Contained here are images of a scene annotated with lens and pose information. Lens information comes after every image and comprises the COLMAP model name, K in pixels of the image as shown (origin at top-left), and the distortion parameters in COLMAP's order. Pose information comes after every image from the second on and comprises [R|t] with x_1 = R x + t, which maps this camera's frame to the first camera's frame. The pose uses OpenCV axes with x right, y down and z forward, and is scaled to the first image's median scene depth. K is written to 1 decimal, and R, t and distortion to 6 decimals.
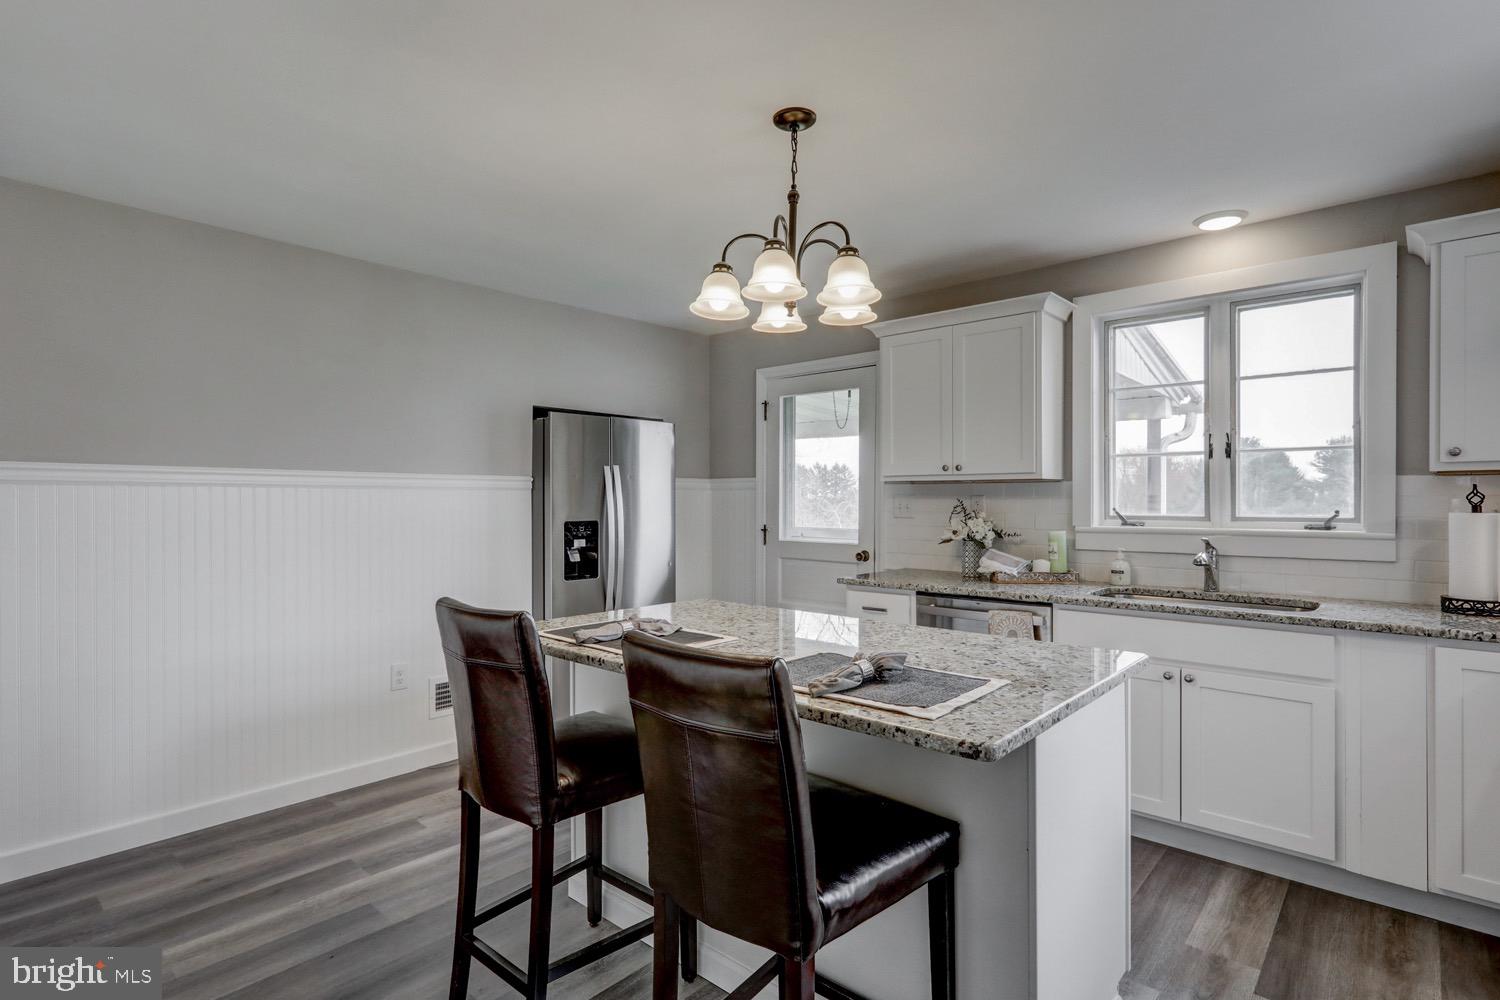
lens RADIAL K [[713.0, 0, 750.0], [0, 713.0, 500.0], [0, 0, 1]] dist [-0.001891, 0.000077]
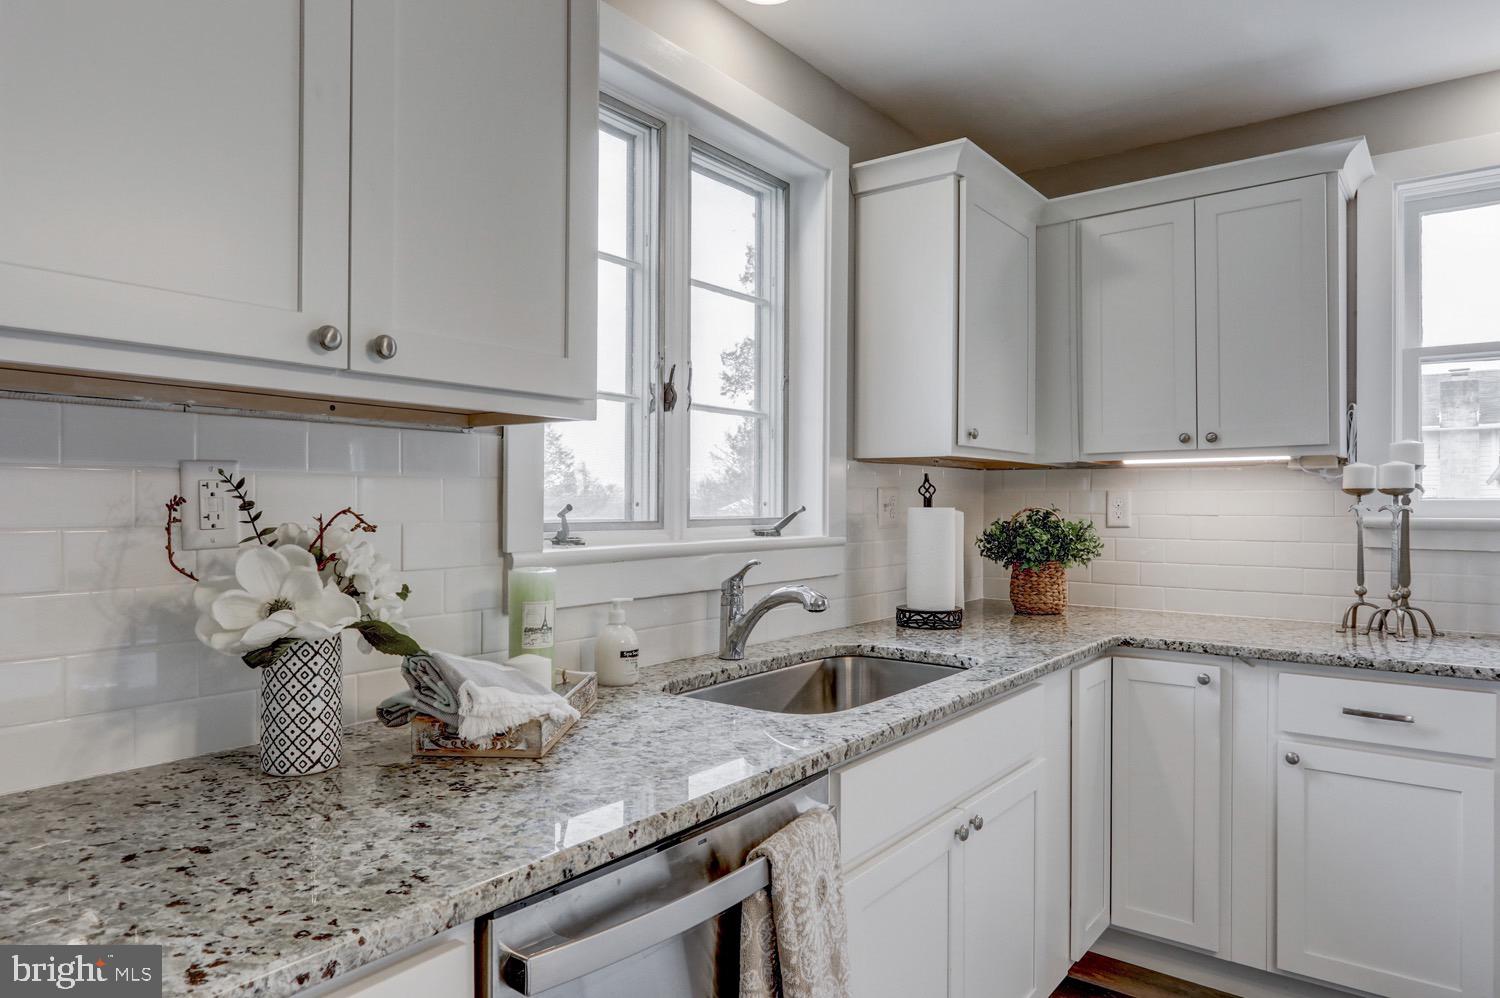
lens RADIAL K [[858.6, 0, 750.0], [0, 858.6, 499.0], [0, 0, 1]] dist [-0.000611, -0.000052]
pose [[-0.055806, 0.004615, 0.998431, -0.014789], [-0.000984, 0.999989, -0.004677, 0.009504], [-0.998441, -0.001243, -0.055801, 0.960726]]
